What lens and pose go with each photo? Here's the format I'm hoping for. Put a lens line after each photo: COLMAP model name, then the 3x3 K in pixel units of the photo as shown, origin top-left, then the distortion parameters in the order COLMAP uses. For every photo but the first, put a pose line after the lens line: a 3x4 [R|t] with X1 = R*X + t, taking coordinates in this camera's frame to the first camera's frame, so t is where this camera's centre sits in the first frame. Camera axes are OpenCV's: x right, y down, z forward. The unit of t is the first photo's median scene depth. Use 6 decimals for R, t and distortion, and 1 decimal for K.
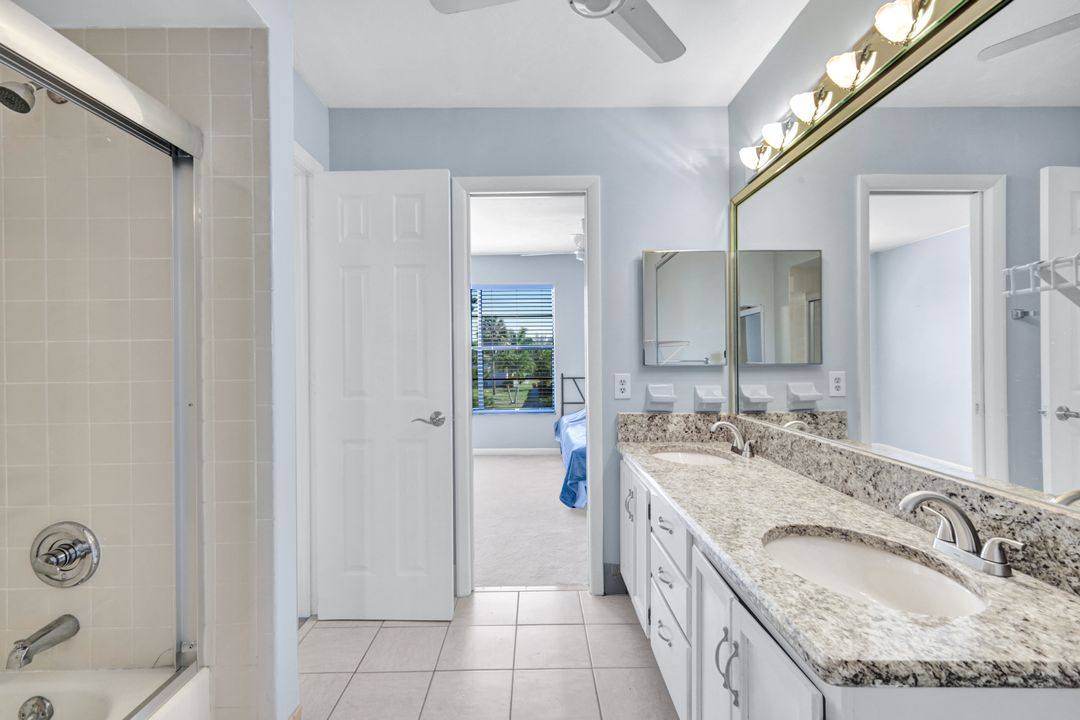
lens RADIAL K [[467.5, 0, 539.2], [0, 467.5, 357.7], [0, 0, 1]] dist [0.001973, -0.000083]
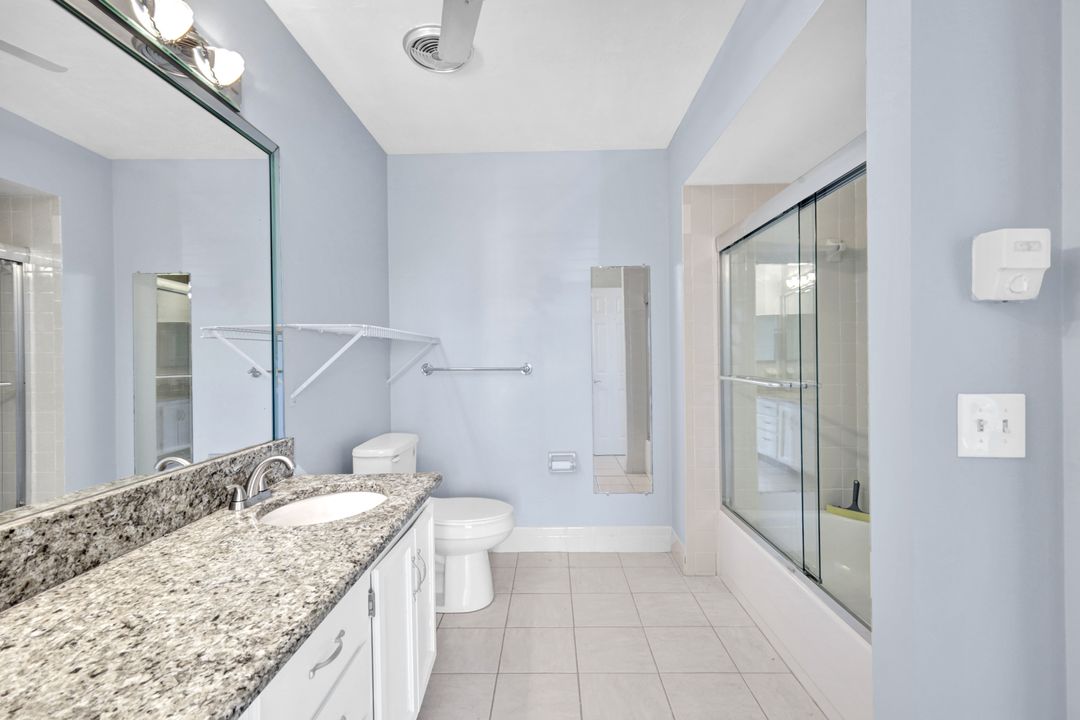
lens RADIAL K [[467.5, 0, 541.5], [0, 467.5, 357.9], [0, 0, 1]] dist [0.001973, -0.000083]
pose [[-0.999485, 0.018801, 0.026010, -0.017435], [0.018943, 0.999807, 0.005221, -0.003242], [-0.025907, 0.005711, -0.999648, 1.856592]]
